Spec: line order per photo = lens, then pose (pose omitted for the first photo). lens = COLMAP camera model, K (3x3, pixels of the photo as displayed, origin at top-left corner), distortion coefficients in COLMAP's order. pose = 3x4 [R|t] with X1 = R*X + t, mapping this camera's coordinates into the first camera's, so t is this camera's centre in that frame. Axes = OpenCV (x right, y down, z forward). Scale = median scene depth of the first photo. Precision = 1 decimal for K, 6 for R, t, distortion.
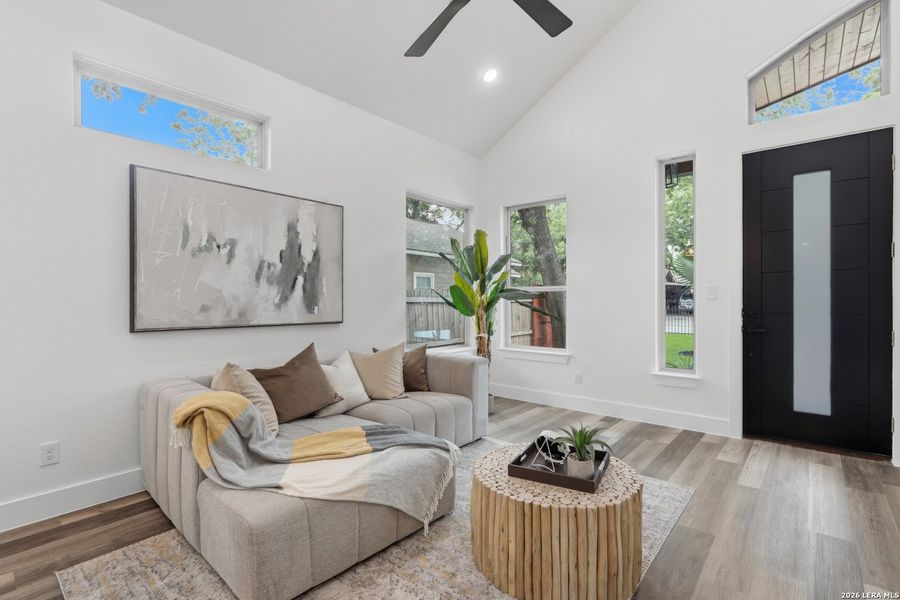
lens RADIAL K [[421.6, 0, 451.6], [0, 421.6, 302.5], [0, 0, 1]] dist [-0.012538, 0.006642]
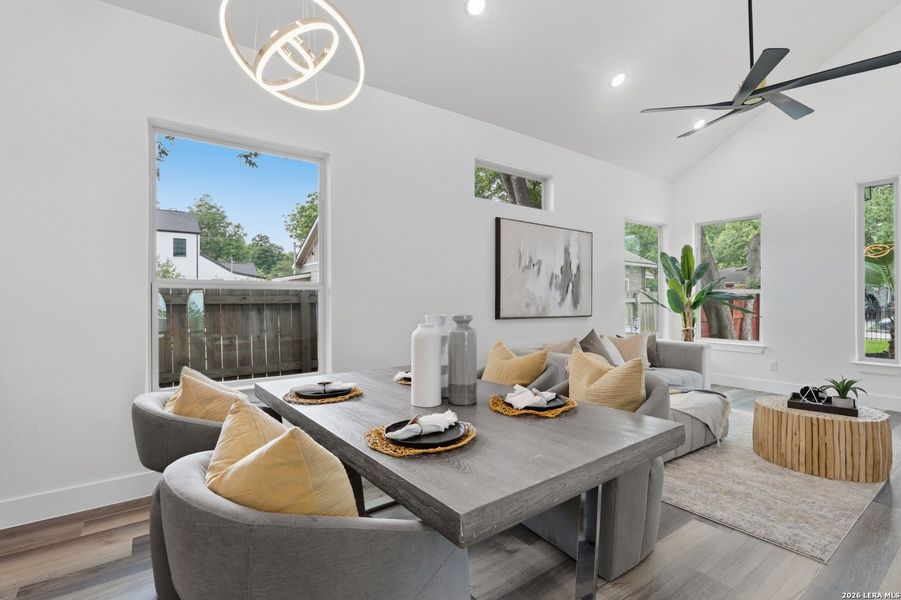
lens RADIAL K [[422.1, 0, 450.7], [0, 422.1, 300.5], [0, 0, 1]] dist [-0.012538, 0.006642]
pose [[0.973972, 0.003298, -0.226642, -0.460859], [-0.004591, 0.999976, -0.005182, 0.005688], [0.226620, 0.006088, 0.973964, -0.530704]]
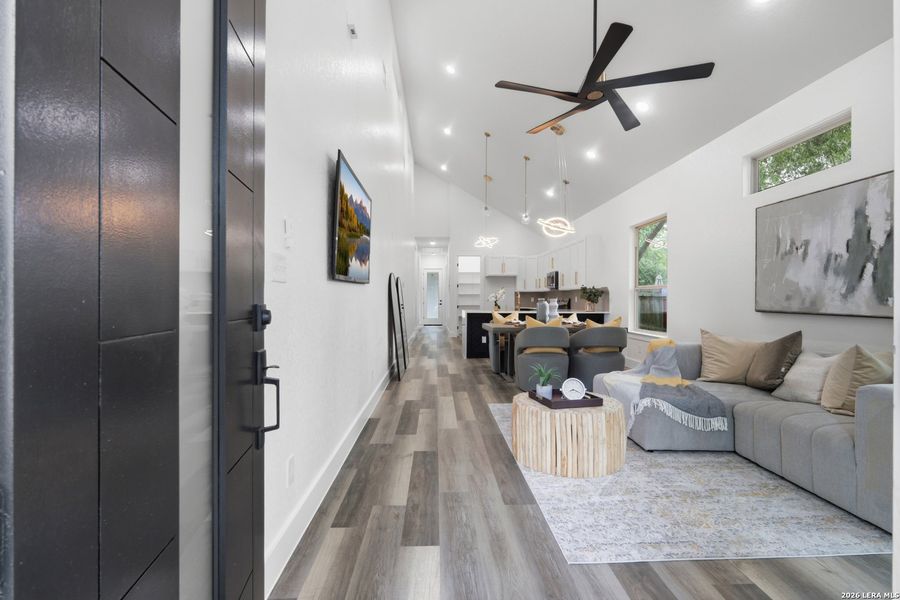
lens RADIAL K [[421.6, 0, 452.3], [0, 421.6, 298.0], [0, 0, 1]] dist [-0.012538, 0.006642]
pose [[-0.729047, 0.002679, -0.684459, 0.966845], [-0.002811, 0.999972, 0.006908, 0.007846], [0.684458, 0.006960, -0.729019, 1.113897]]
